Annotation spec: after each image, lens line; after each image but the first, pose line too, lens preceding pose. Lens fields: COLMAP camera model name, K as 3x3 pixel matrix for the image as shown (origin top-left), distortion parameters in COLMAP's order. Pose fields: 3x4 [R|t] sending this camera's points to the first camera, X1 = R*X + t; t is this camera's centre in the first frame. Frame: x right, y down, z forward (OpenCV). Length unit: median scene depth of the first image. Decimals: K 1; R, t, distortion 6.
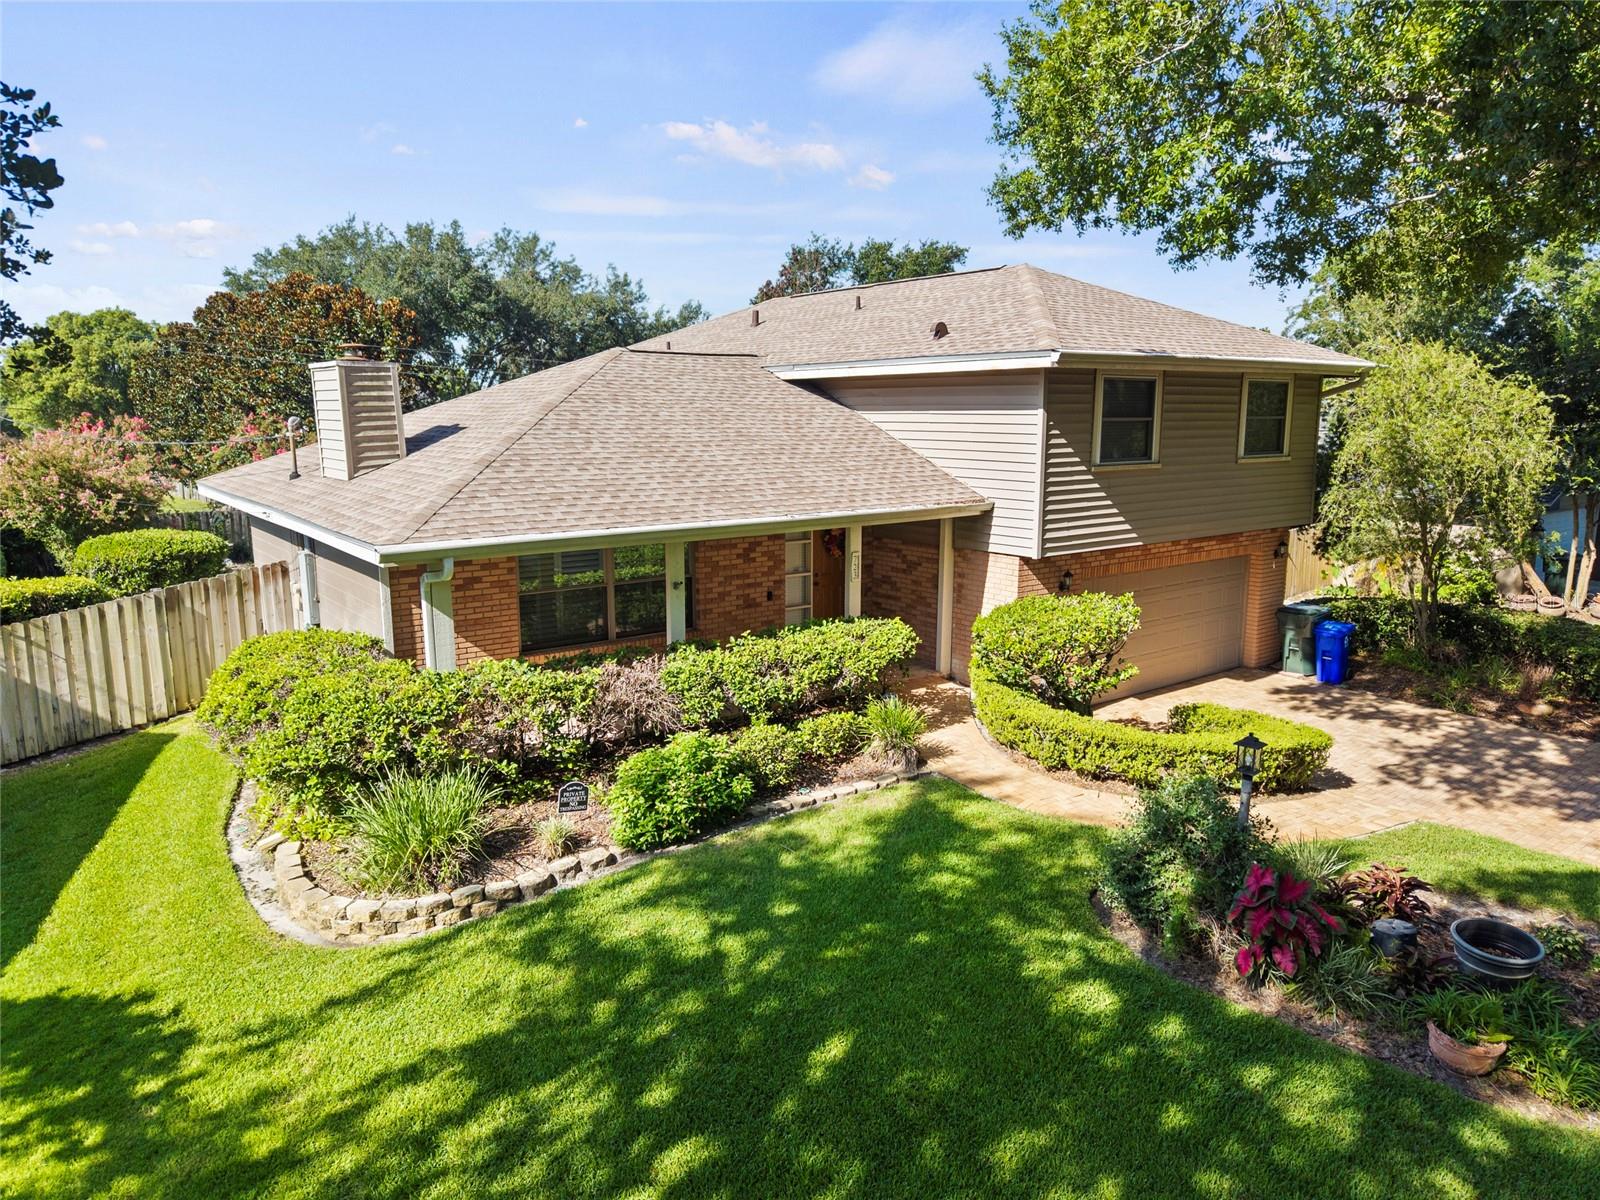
lens RADIAL K [[1065.7, 0, 774.2], [0, 1065.7, 601.3], [0, 0, 1]] dist [0.016138, -0.015283]
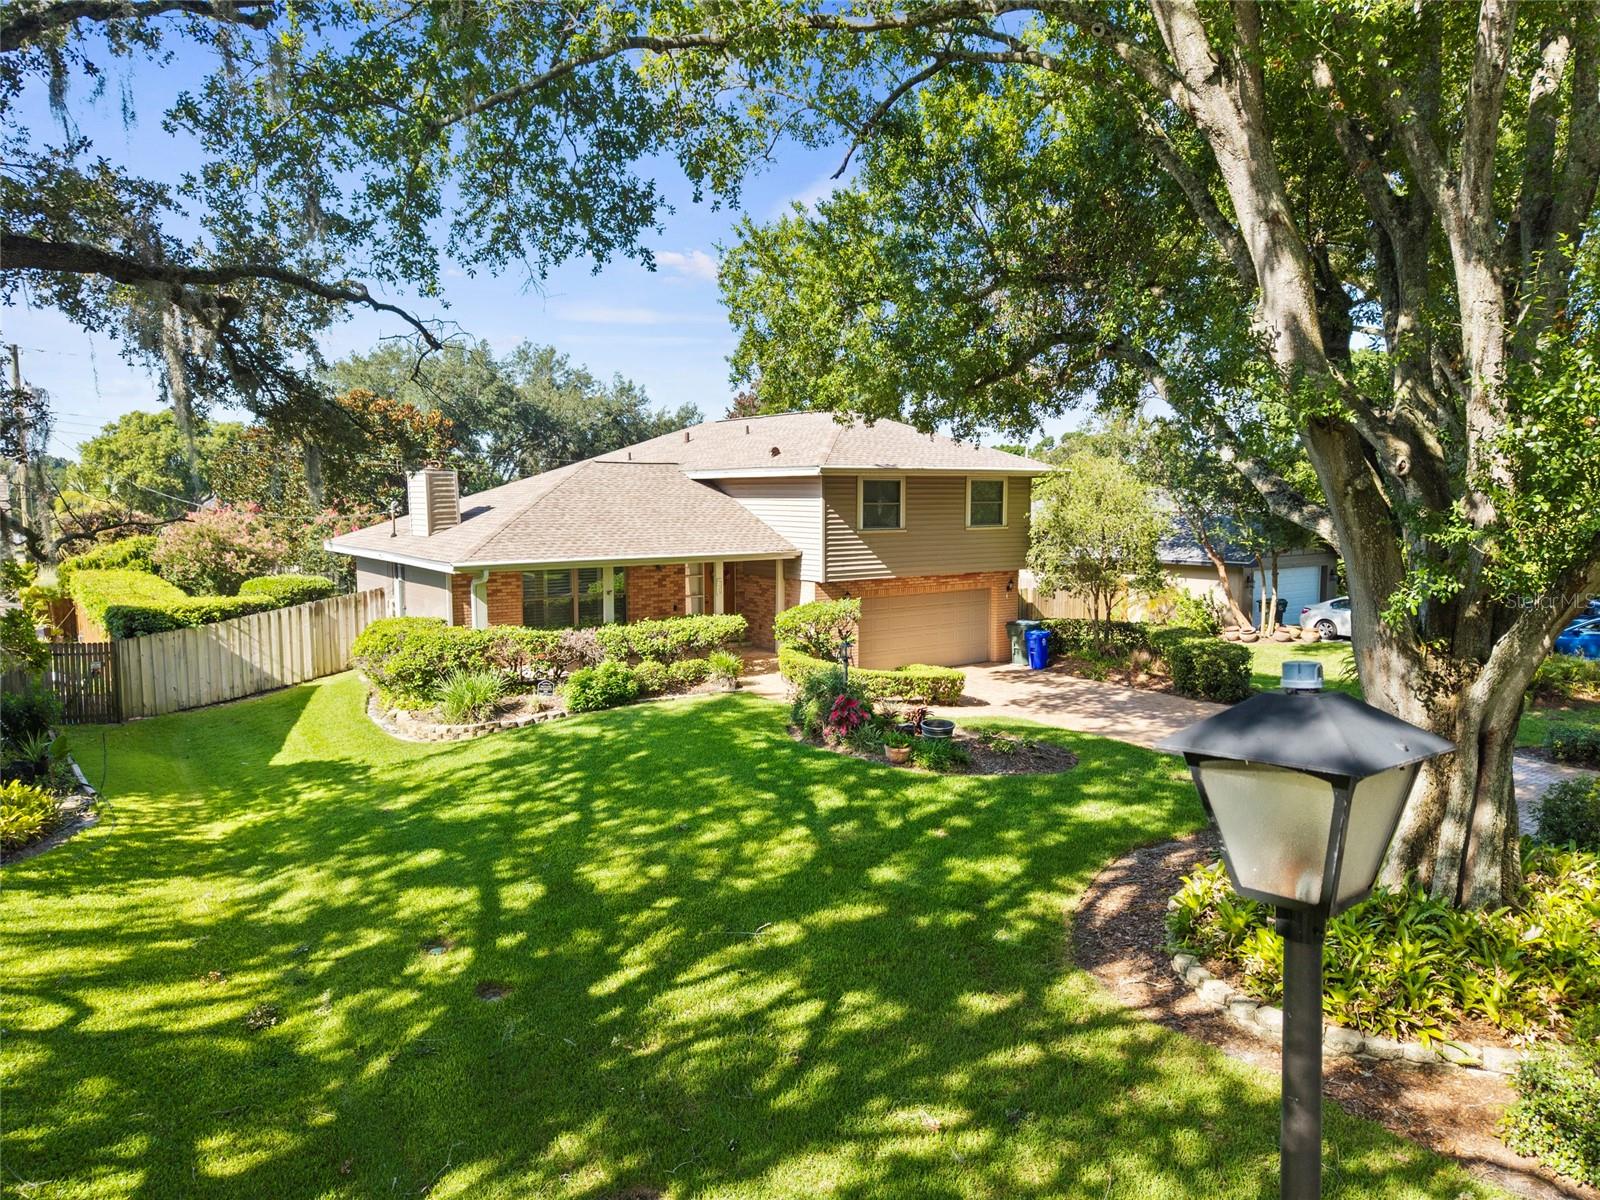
lens RADIAL K [[1065.7, 0, 782.5], [0, 1065.7, 600.2], [0, 0, 1]] dist [0.016138, -0.015283]
pose [[0.999969, 0.001348, -0.007698, 0.192134], [-0.001971, 0.996673, -0.081481, 0.127890], [0.007563, 0.081493, 0.996645, -0.711945]]
